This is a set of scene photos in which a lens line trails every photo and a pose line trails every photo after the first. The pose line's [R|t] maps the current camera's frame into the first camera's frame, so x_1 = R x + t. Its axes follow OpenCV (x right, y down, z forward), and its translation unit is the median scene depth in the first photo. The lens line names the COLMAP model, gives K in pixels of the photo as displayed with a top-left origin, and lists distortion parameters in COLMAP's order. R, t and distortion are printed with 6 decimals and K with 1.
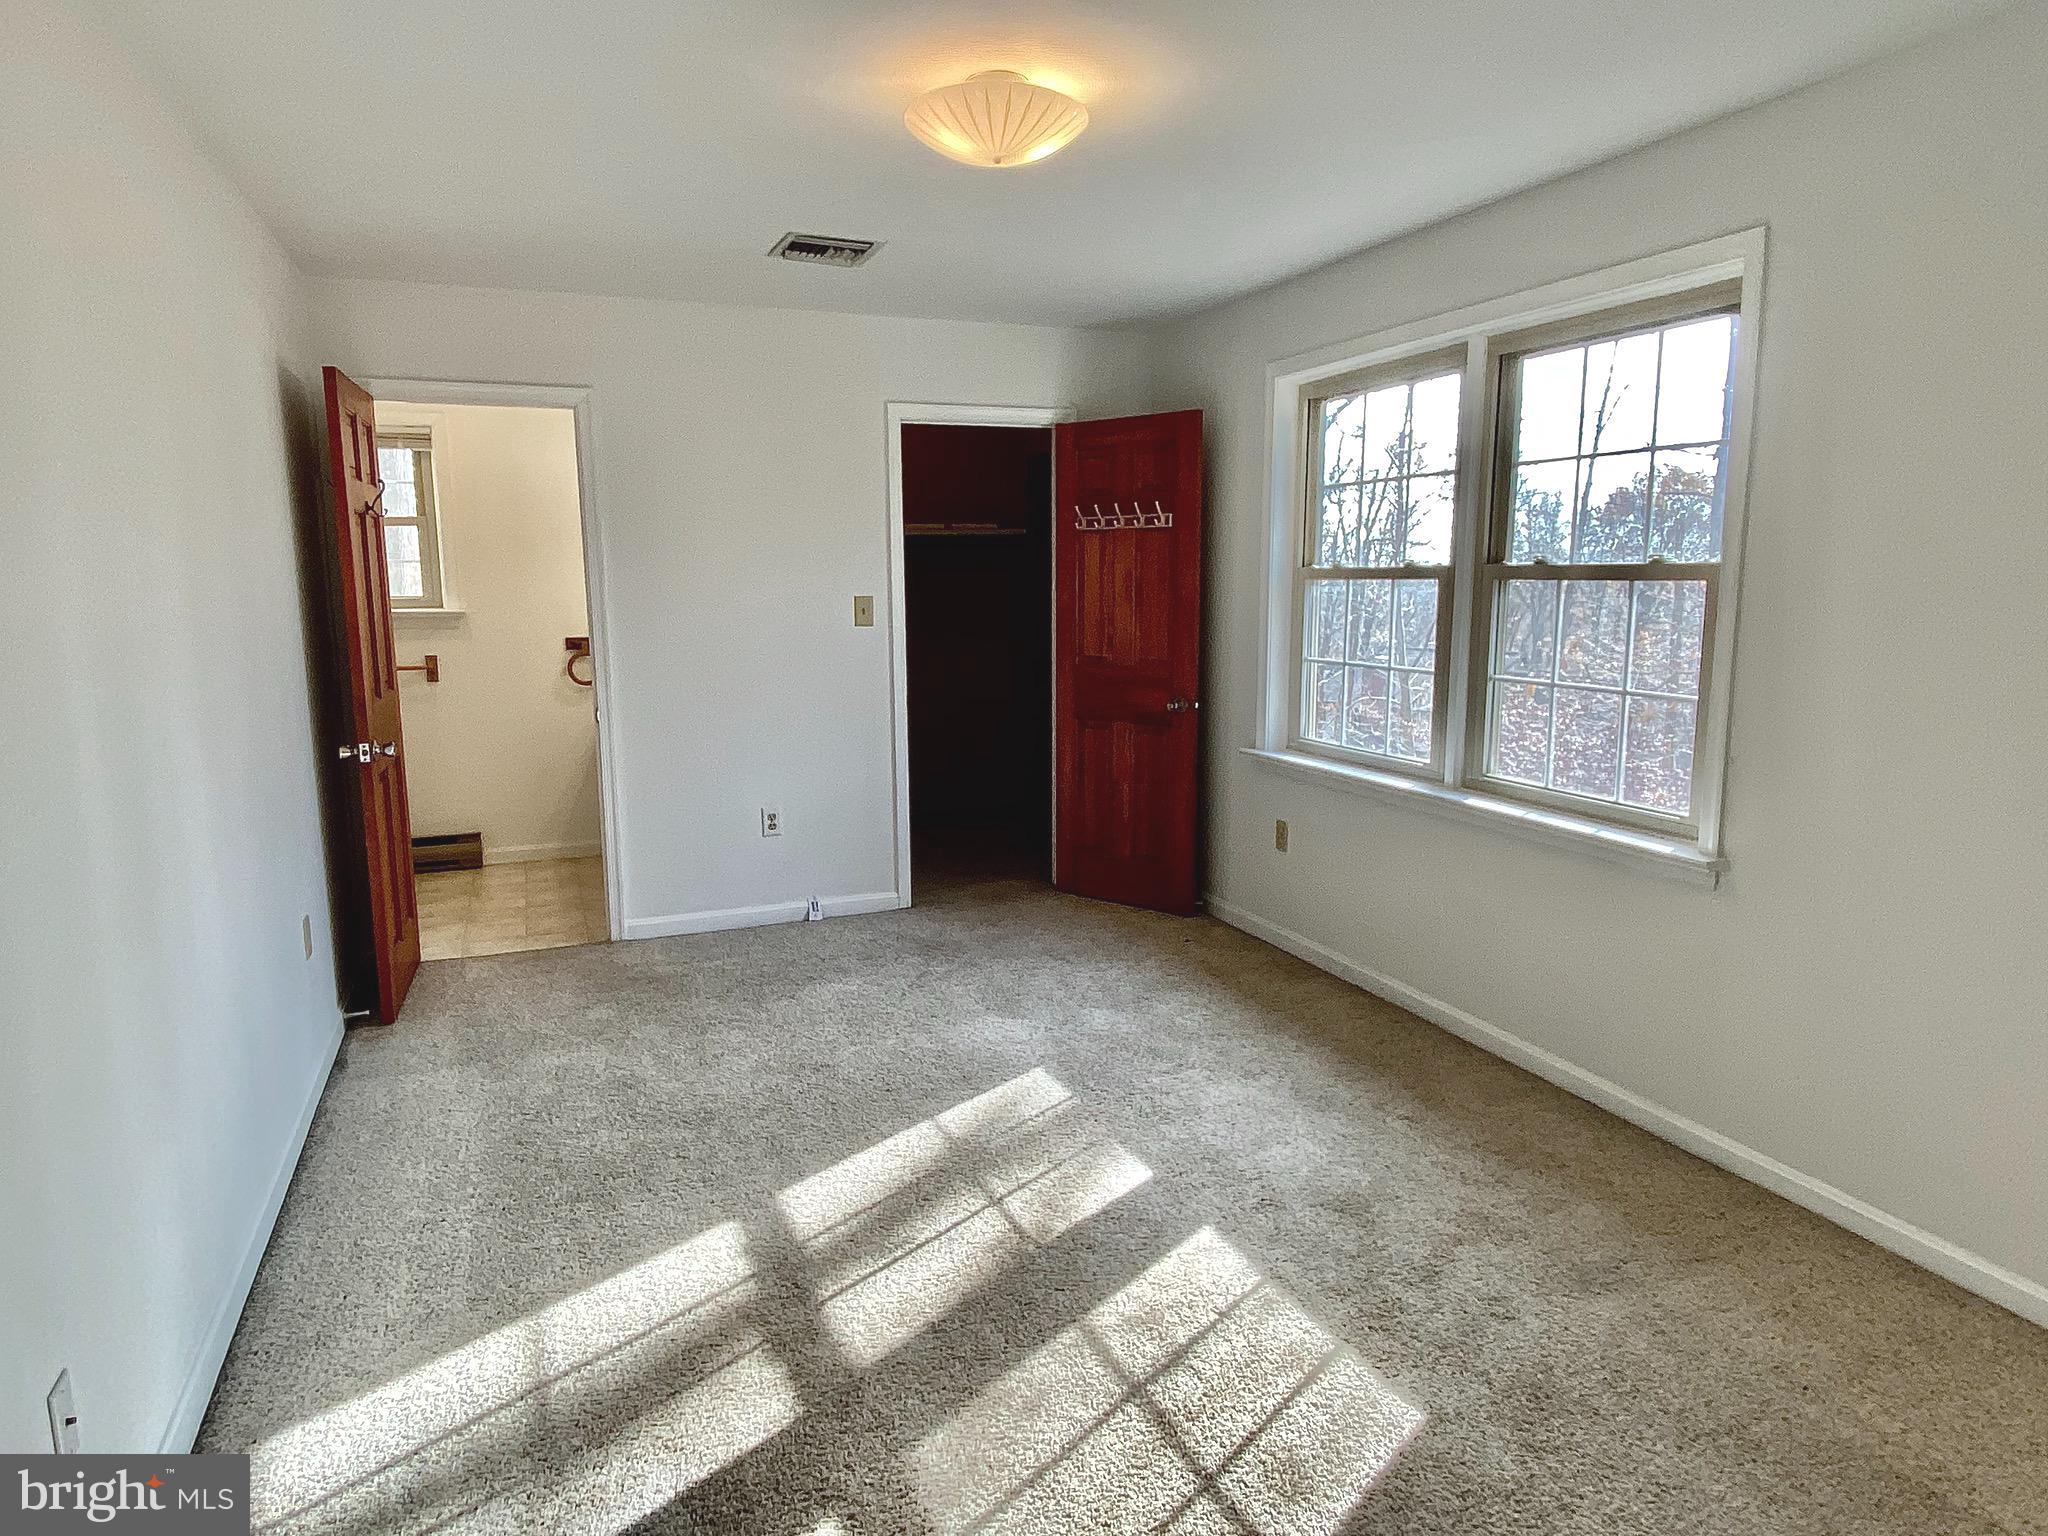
lens RADIAL K [[1243.2, 0, 1026.4], [0, 1243.2, 786.0], [0, 0, 1]] dist [0.008363, 0.000327]
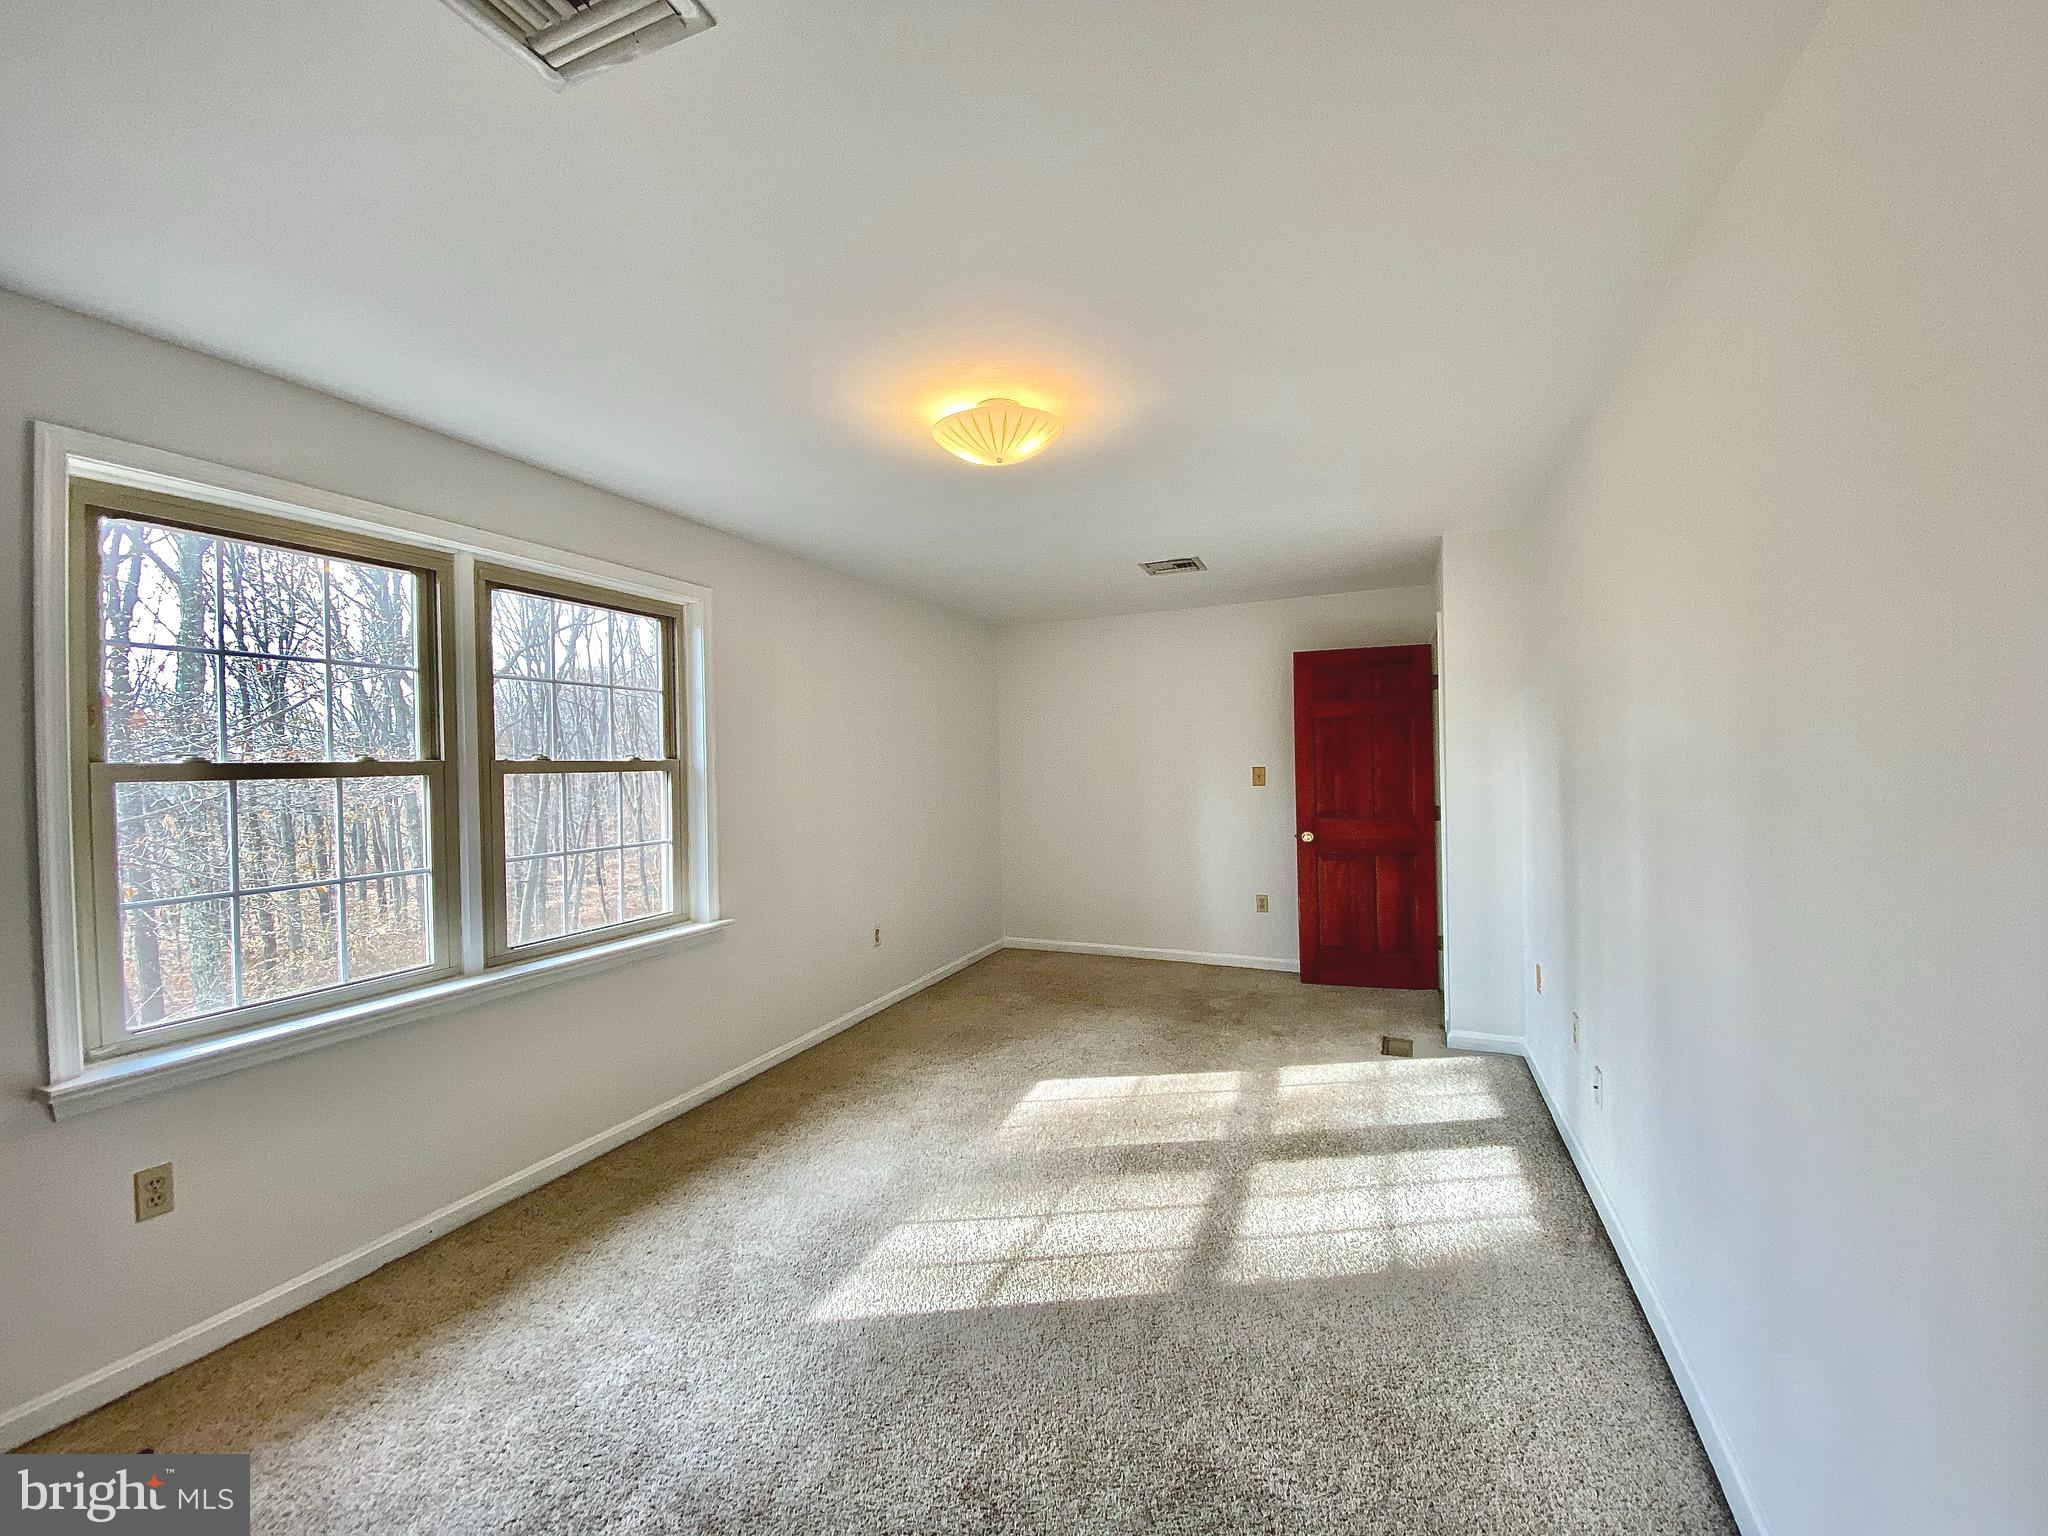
lens RADIAL K [[832.4, 0, 1010.2], [0, 832.4, 762.6], [0, 0, 1]] dist [0.004086, -0.002854]
pose [[-0.690822, 0.011662, 0.722930, -0.458211], [0.140567, 0.982958, 0.118468, -0.186764], [-0.709229, 0.183461, -0.680689, 1.110845]]
